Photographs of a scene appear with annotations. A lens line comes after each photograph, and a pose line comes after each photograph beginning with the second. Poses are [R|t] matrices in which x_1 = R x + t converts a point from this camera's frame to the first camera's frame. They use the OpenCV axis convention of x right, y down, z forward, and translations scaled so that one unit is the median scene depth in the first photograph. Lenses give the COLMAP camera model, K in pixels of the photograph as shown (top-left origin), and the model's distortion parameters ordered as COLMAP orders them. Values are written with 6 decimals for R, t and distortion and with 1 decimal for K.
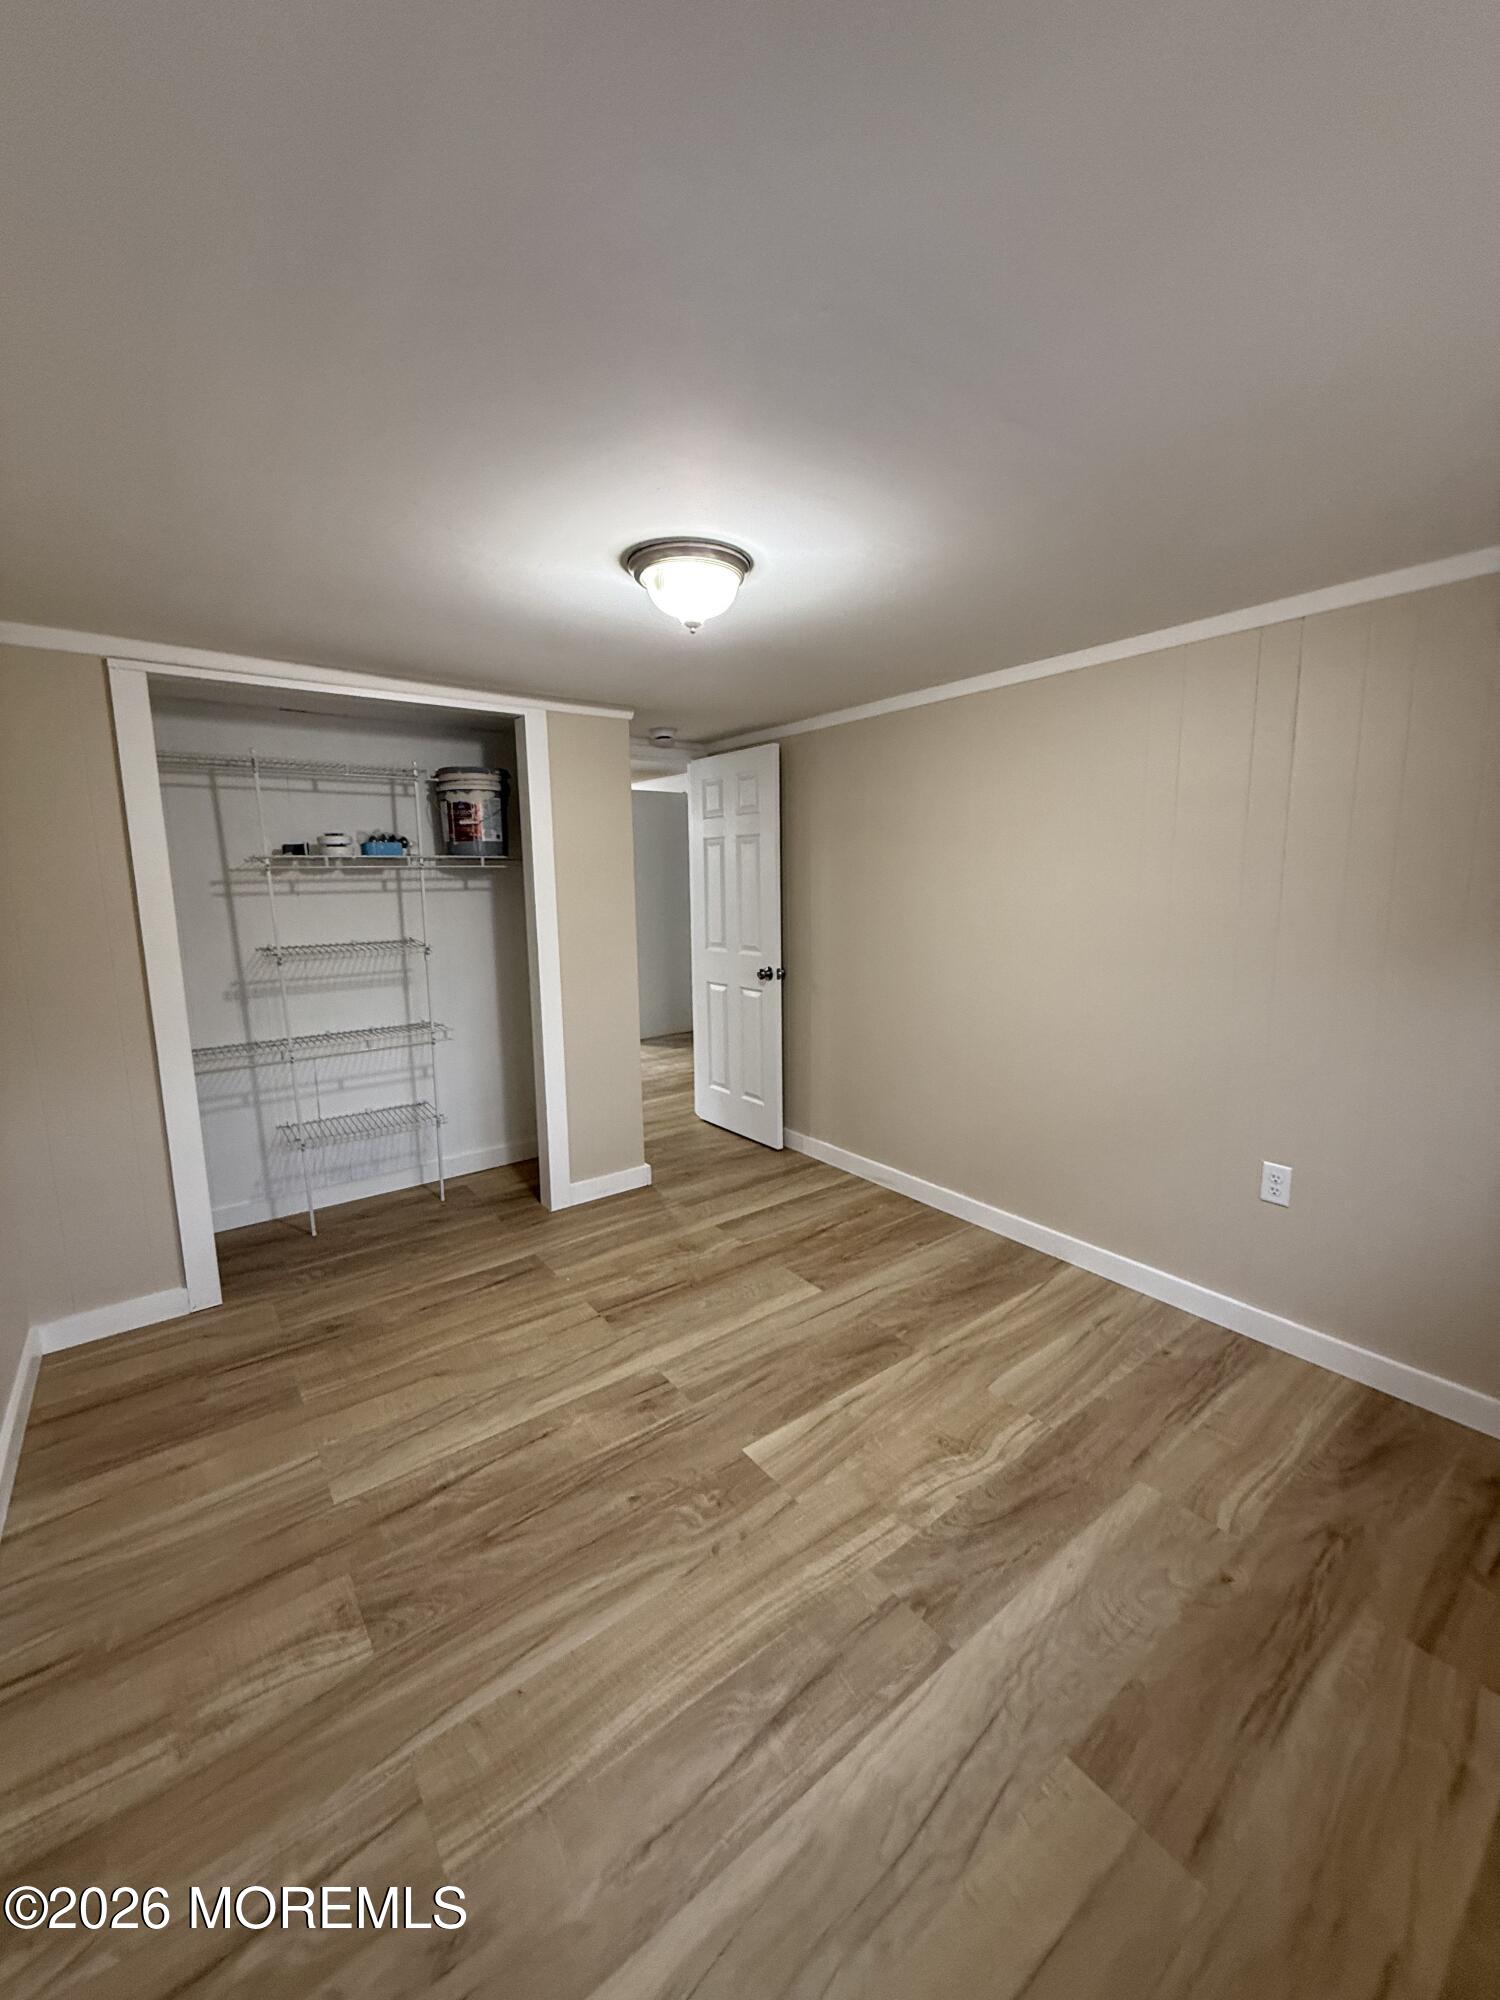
lens RADIAL K [[791.4, 0, 754.0], [0, 791.4, 990.1], [0, 0, 1]] dist [-0.002525, 0.000394]
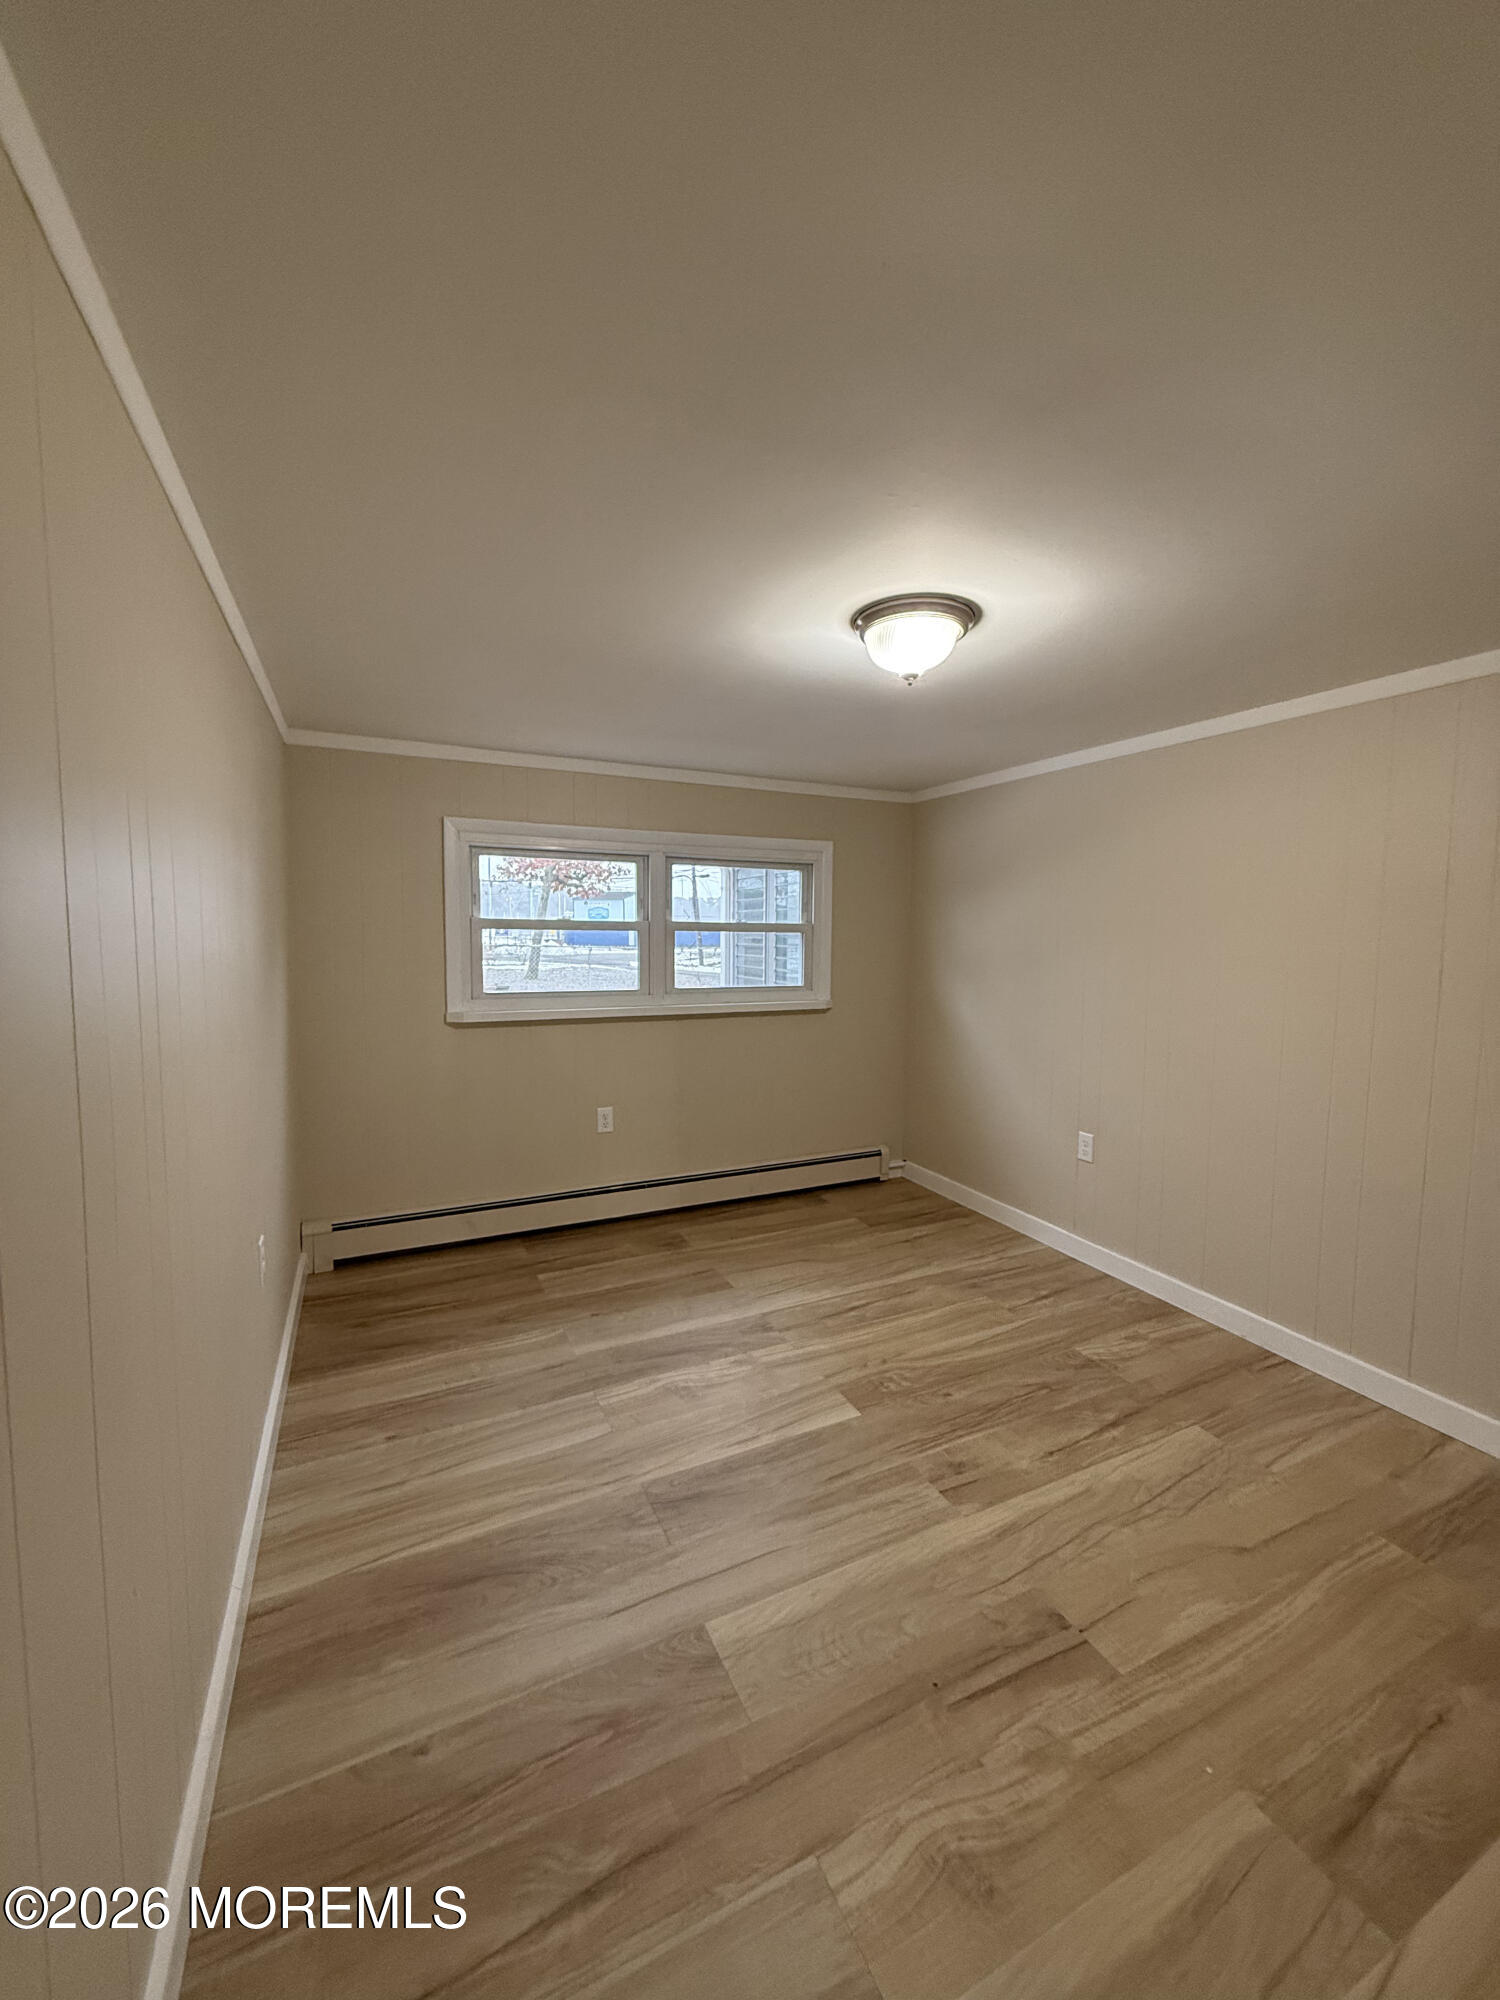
lens RADIAL K [[791.4, 0, 754.0], [0, 791.4, 990.1], [0, 0, 1]] dist [-0.002525, 0.000394]
pose [[-0.980040, -0.012975, 0.198377, -0.079240], [0.030446, 0.976300, 0.214268, -0.267821], [-0.196456, 0.216031, -0.956418, 1.928964]]
